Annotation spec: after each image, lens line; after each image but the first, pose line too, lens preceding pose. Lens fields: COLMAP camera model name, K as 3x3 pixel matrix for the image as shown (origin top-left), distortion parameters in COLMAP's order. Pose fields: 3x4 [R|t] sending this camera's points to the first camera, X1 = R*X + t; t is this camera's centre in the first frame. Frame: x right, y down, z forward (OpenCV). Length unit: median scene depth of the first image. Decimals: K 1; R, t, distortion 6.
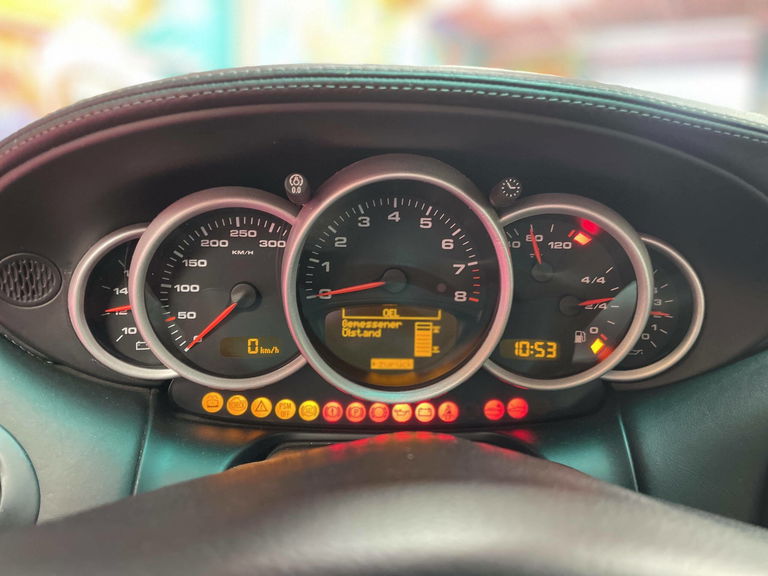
lens RADIAL K [[610.4, 0, 381.3], [0, 610.4, 288.4], [0, 0, 1]] dist [0.041101, -0.071559]
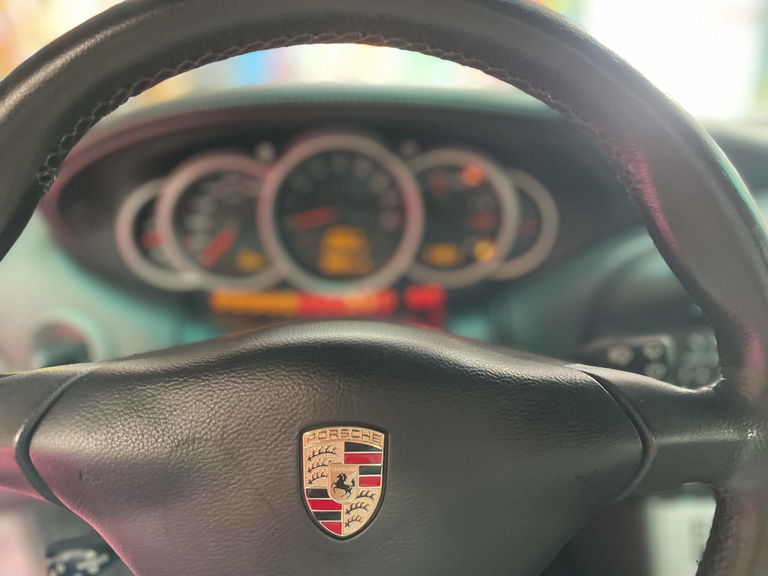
lens RADIAL K [[610.4, 0, 381.1], [0, 610.4, 285.1], [0, 0, 1]] dist [0.041101, -0.071559]
pose [[0.999364, -0.029702, -0.019738, 0.141252], [0.032772, 0.983149, 0.179845, -0.098849], [0.014064, -0.180377, 0.983497, -0.450195]]
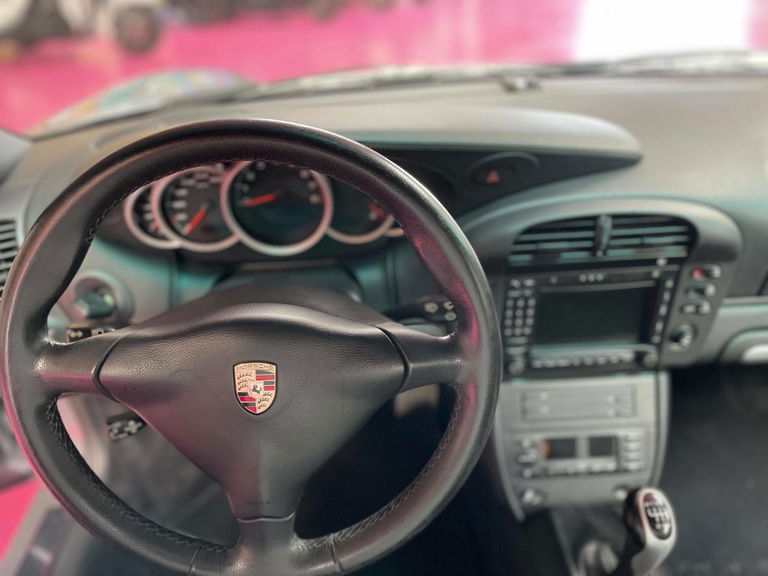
lens RADIAL K [[610.4, 0, 388.3], [0, 610.4, 287.6], [0, 0, 1]] dist [0.041101, -0.071559]
pose [[0.998887, -0.041720, -0.022009, 0.430492], [0.046976, 0.922128, 0.384023, -0.508973], [0.004274, -0.384629, 0.923061, -1.035509]]
